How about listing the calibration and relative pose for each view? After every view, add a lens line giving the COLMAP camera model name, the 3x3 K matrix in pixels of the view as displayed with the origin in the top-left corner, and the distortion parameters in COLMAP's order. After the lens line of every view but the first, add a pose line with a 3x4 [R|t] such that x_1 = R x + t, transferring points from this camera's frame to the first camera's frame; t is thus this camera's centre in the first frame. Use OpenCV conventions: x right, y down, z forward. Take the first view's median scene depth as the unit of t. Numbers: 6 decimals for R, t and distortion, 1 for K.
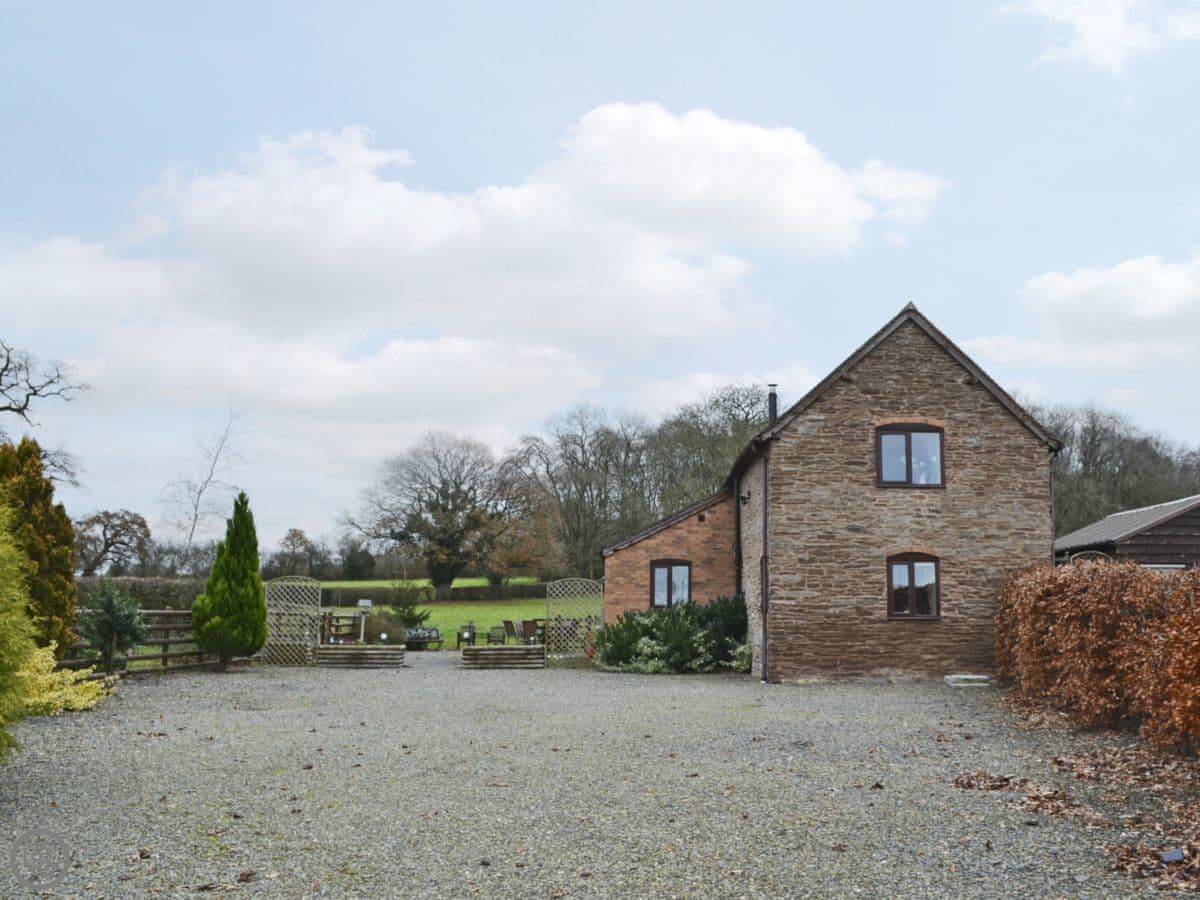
lens RADIAL K [[1207.3, 0, 679.1], [0, 1207.3, 452.6], [0, 0, 1]] dist [-0.083115, -0.003152]
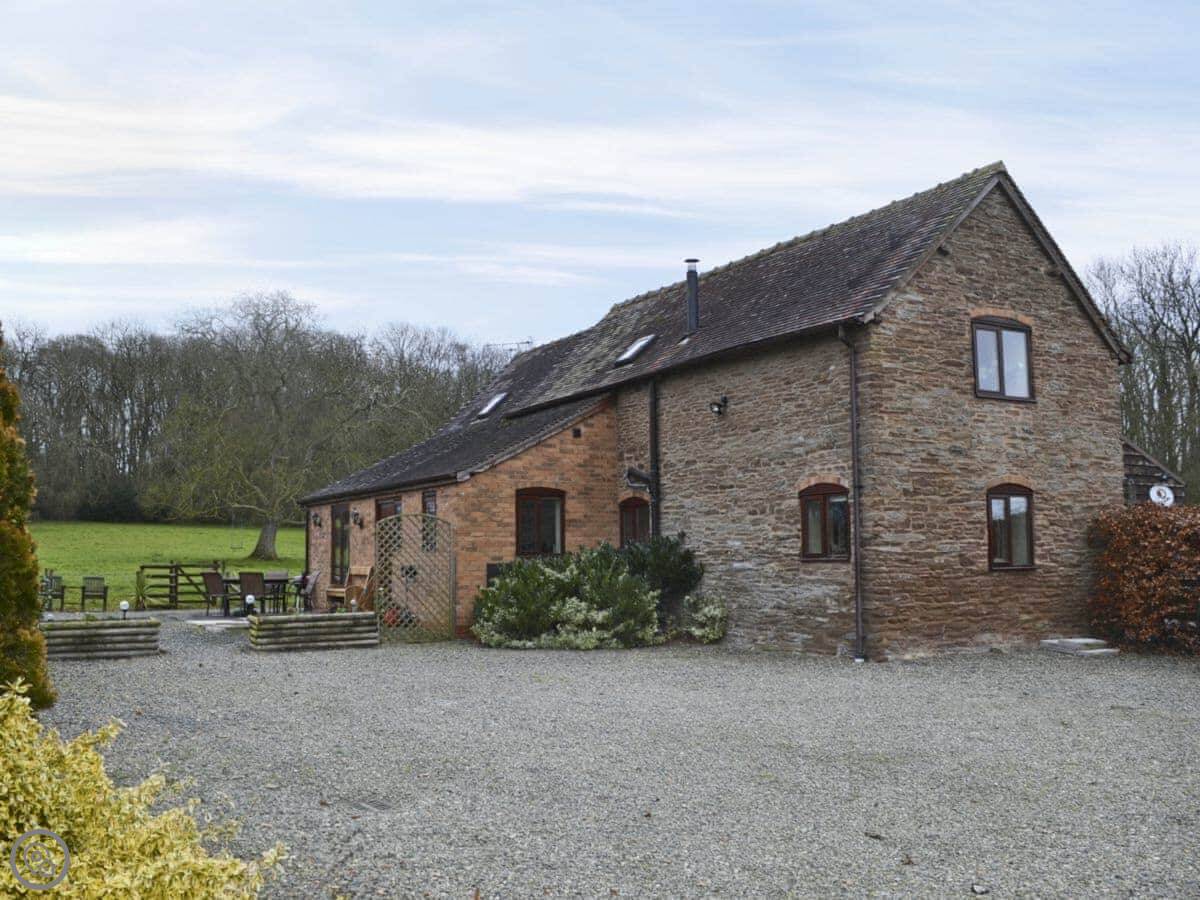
lens RADIAL K [[1207.3, 0, 679.1], [0, 1207.3, 452.6], [0, 0, 1]] dist [-0.083115, -0.003152]
pose [[0.882837, 0.029516, 0.468752, -0.281339], [-0.054400, 0.997732, 0.039632, 0.034625], [-0.466519, -0.060489, 0.882441, 0.329483]]
